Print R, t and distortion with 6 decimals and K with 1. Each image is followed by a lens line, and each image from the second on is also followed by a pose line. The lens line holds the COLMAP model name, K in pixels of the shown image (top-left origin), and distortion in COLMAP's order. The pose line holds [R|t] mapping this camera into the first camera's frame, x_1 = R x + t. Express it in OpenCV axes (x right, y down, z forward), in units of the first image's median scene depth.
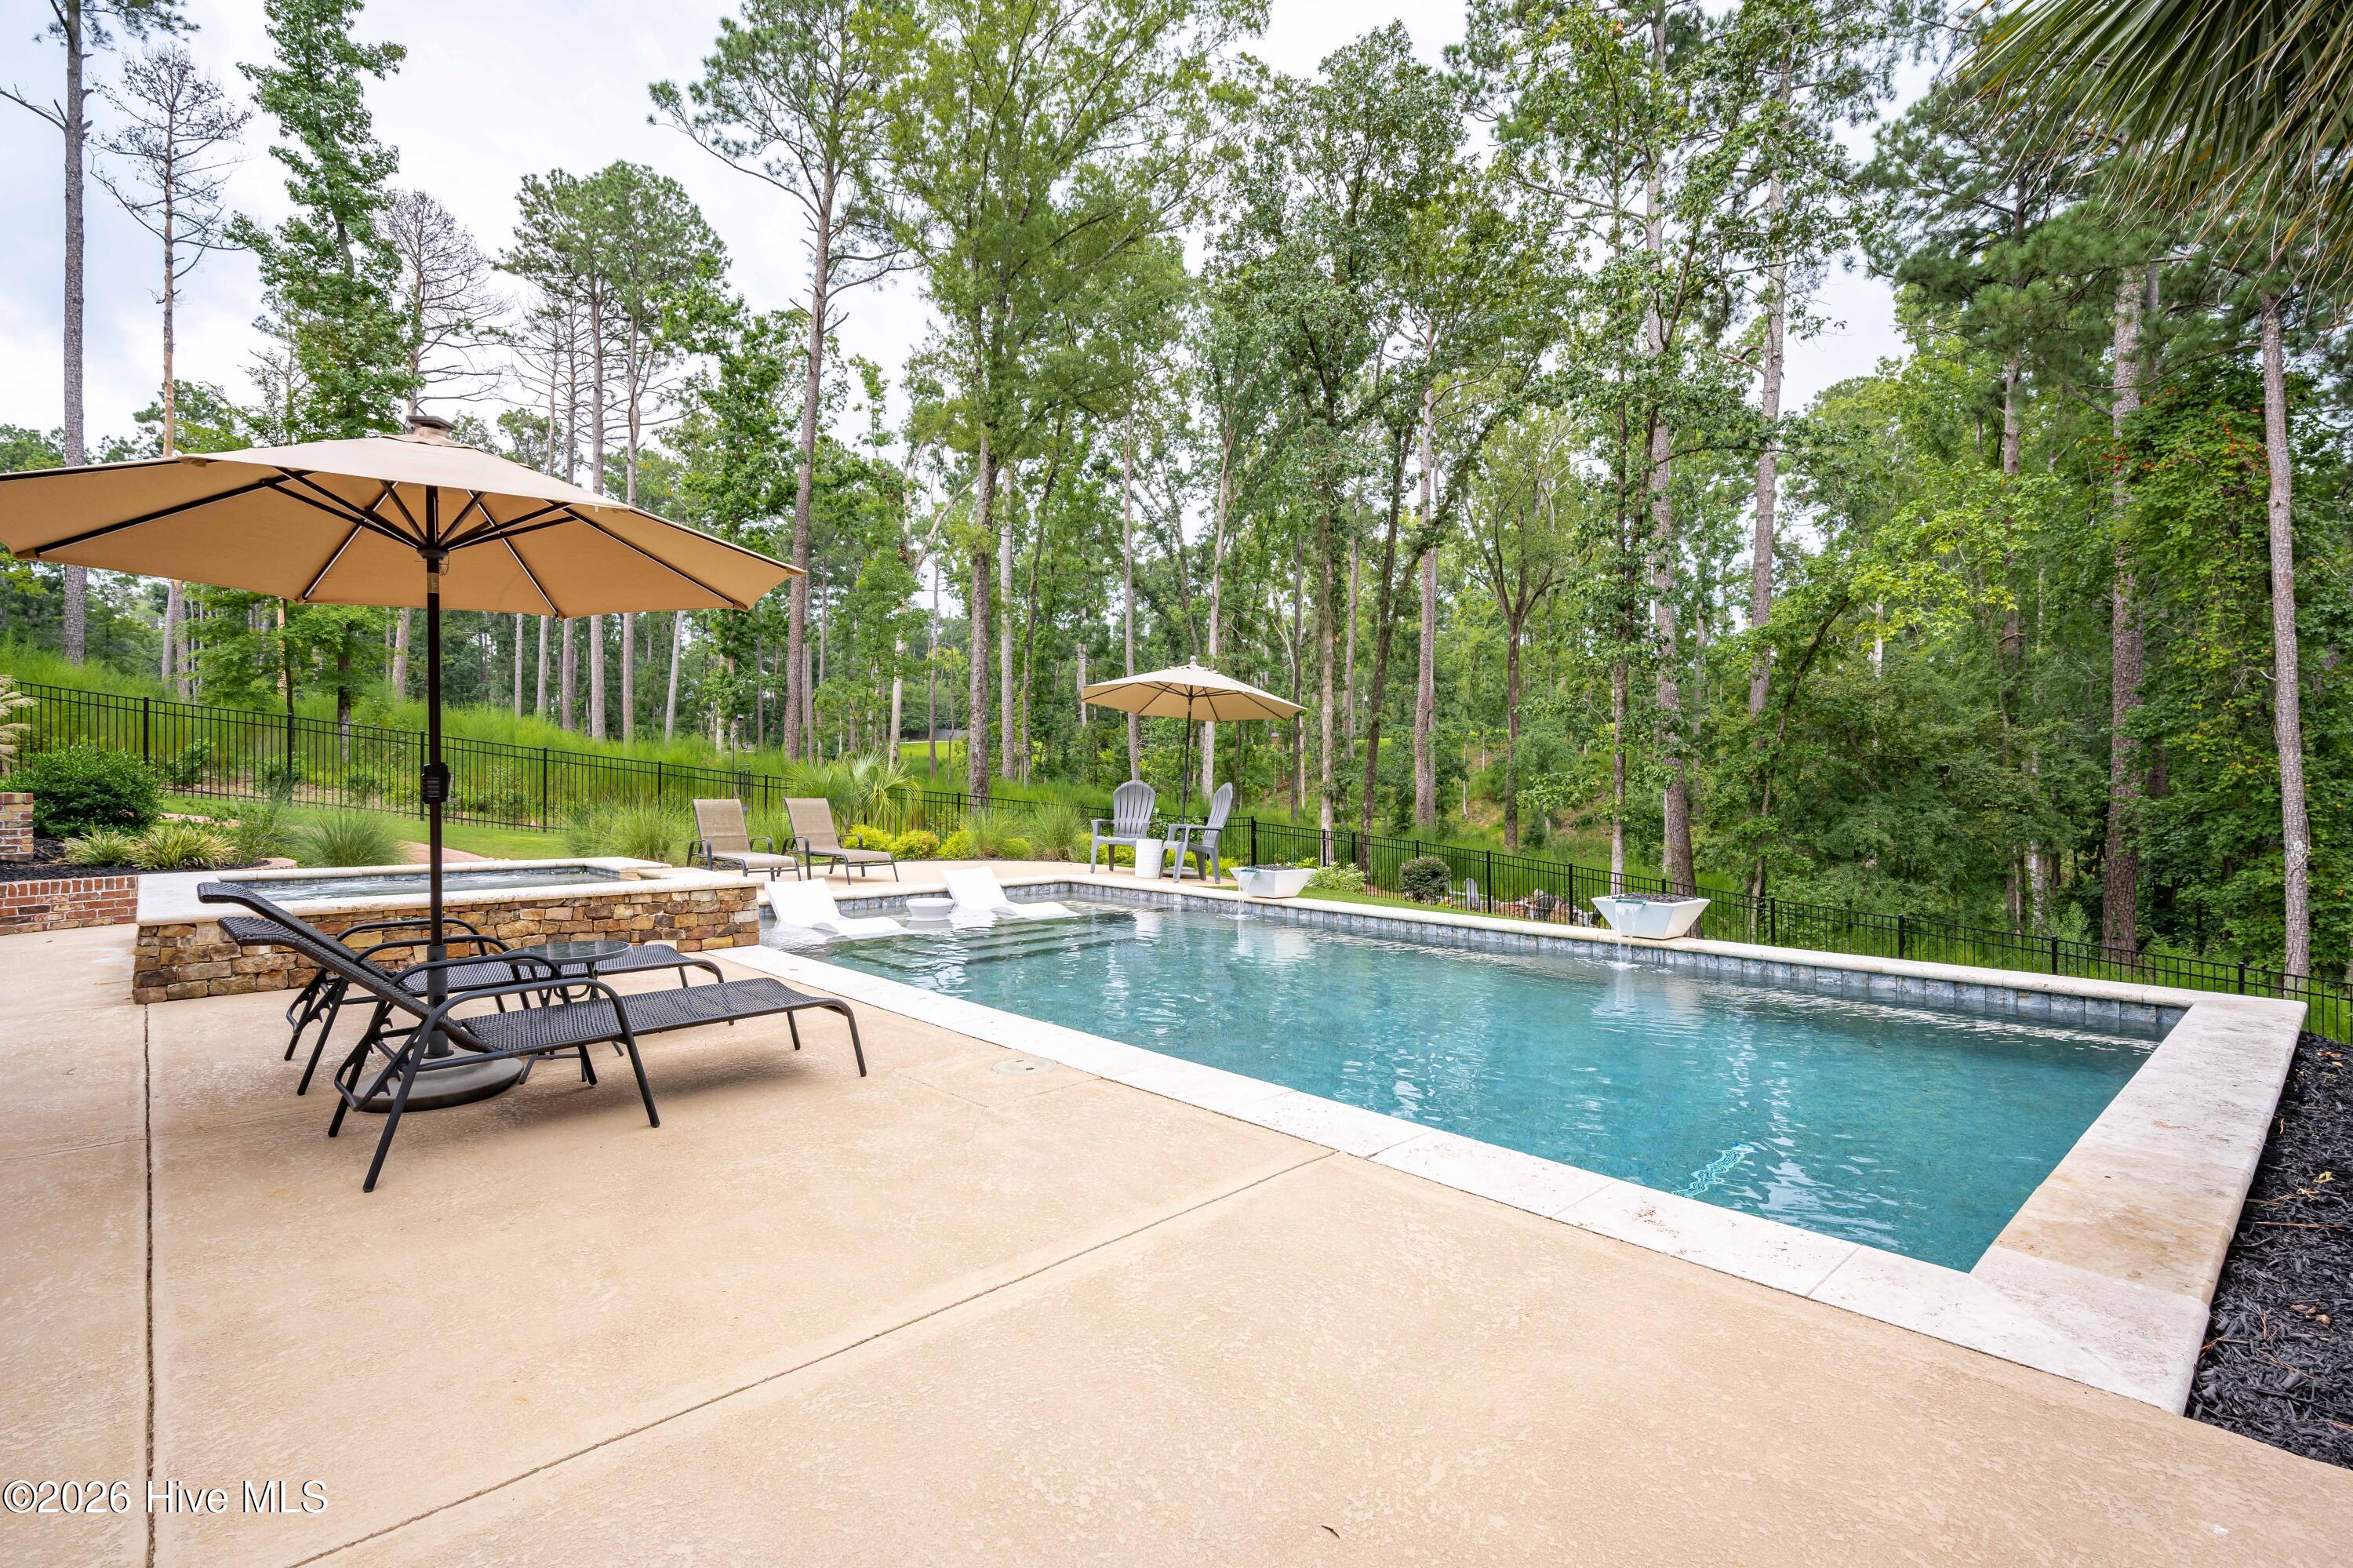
lens RADIAL K [[1133.6, 0, 1147.2], [0, 1133.6, 787.1], [0, 0, 1]] dist [0.000091, -0.000497]
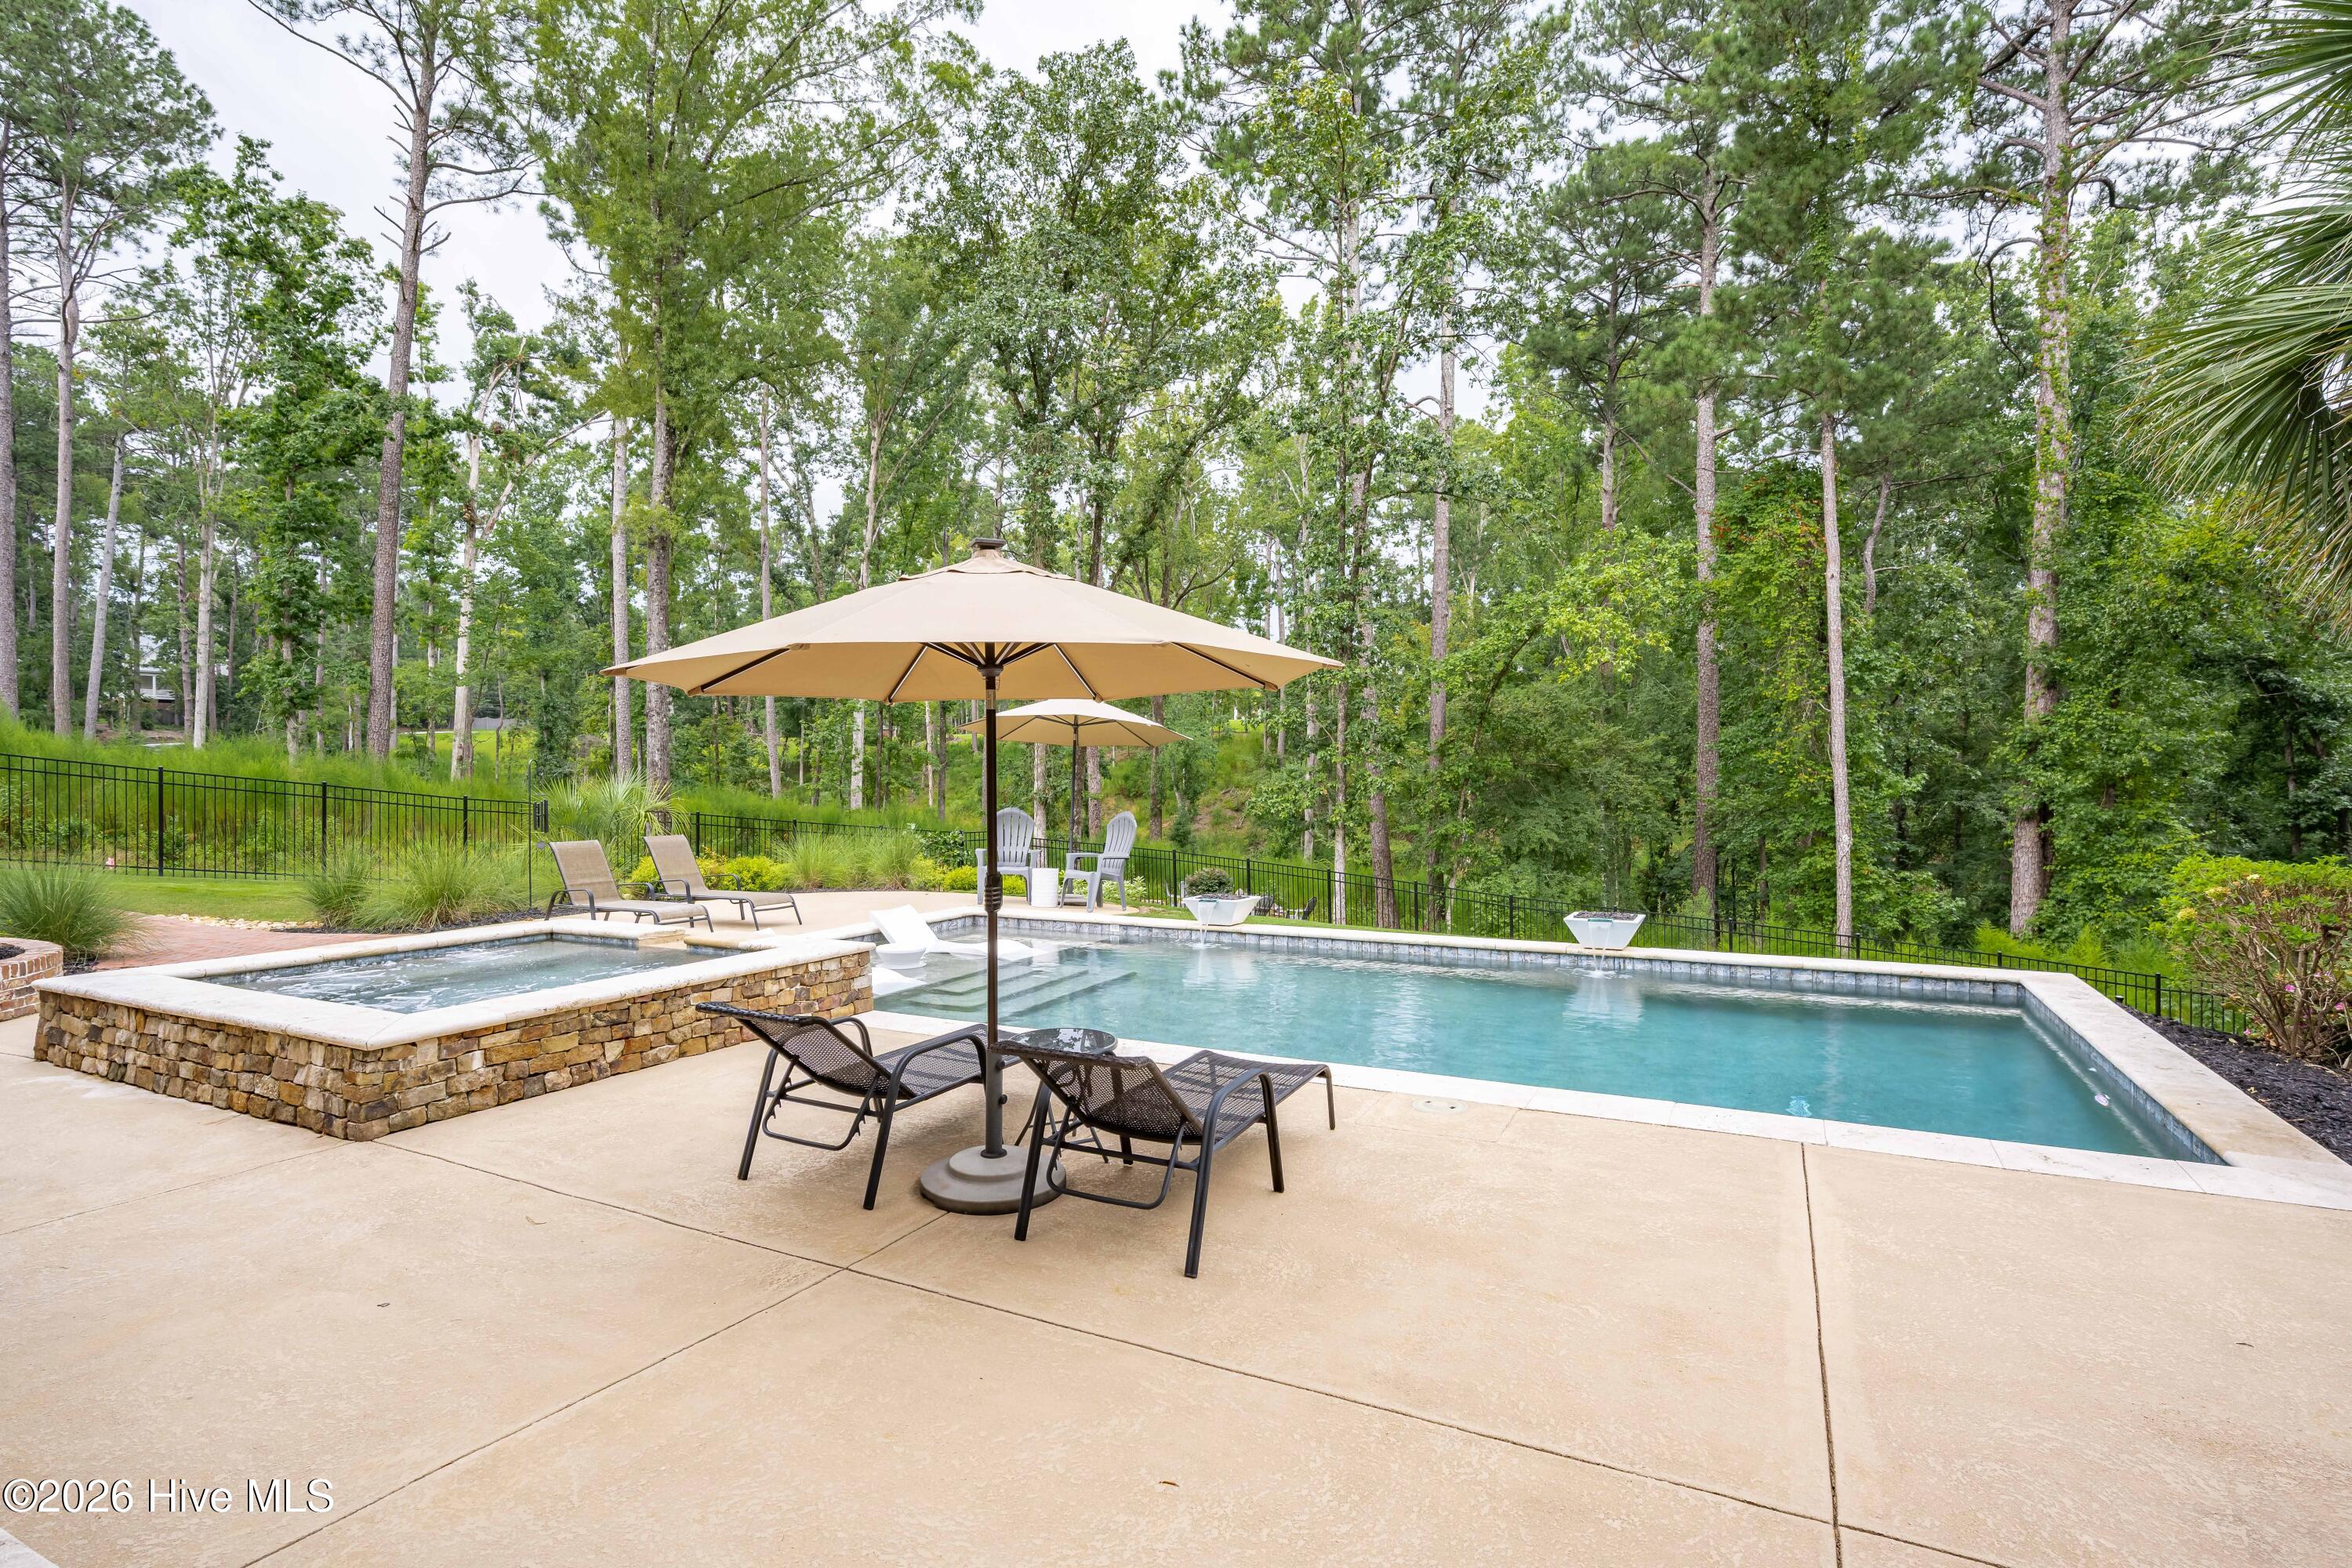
lens RADIAL K [[1186.1, 0, 1162.1], [0, 1186.1, 790.3], [0, 0, 1]] dist [-0.001044, 0.000739]
pose [[0.939262, -0.012690, 0.342968, -0.110446], [0.010139, 0.999906, 0.009231, -0.013581], [-0.343052, -0.005193, 0.939302, -0.008988]]
